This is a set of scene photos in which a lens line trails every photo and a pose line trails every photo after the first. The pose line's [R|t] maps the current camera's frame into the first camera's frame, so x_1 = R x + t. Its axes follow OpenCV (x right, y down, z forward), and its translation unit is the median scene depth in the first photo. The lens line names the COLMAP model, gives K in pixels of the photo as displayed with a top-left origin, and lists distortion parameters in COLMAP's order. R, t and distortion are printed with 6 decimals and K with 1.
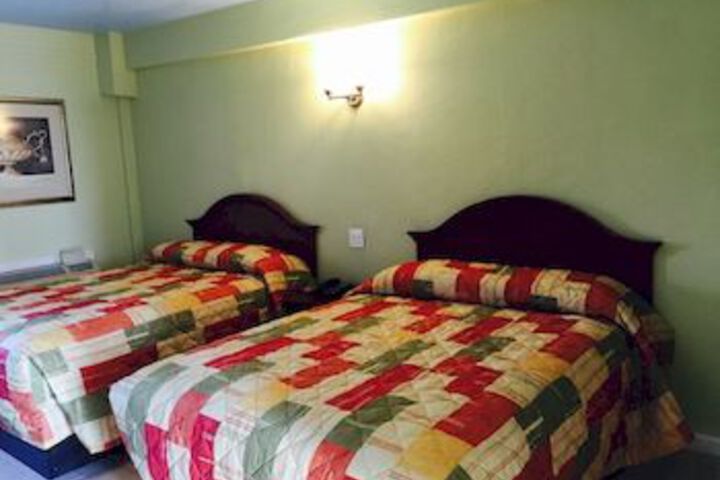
lens RADIAL K [[612.7, 0, 360.0], [0, 612.7, 240.0], [0, 0, 1]] dist [0.041228, -0.008349]
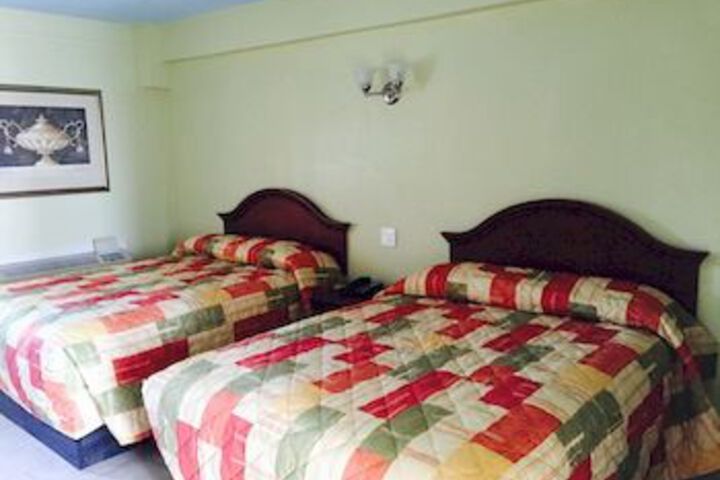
lens RADIAL K [[612.7, 0, 360.0], [0, 612.7, 240.0], [0, 0, 1]] dist [0.041228, -0.008349]
pose [[0.998782, 0.029254, -0.039723, -0.017376], [-0.028849, 0.999526, 0.010731, -0.011016], [0.040018, -0.009572, 0.999153, 0.016134]]
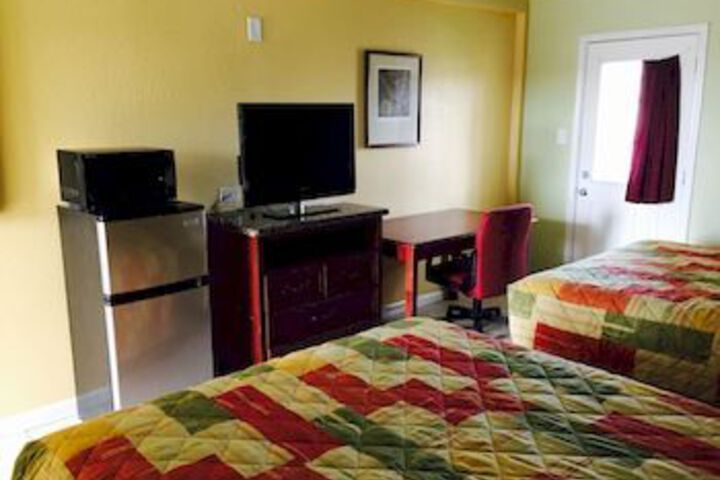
lens RADIAL K [[612.7, 0, 360.0], [0, 612.7, 240.0], [0, 0, 1]] dist [0.041228, -0.008349]
pose [[-0.176346, 0.242046, -0.954105, 0.531086], [-0.127541, 0.955505, 0.265975, -0.150166], [0.976030, 0.168591, -0.137629, 0.901406]]
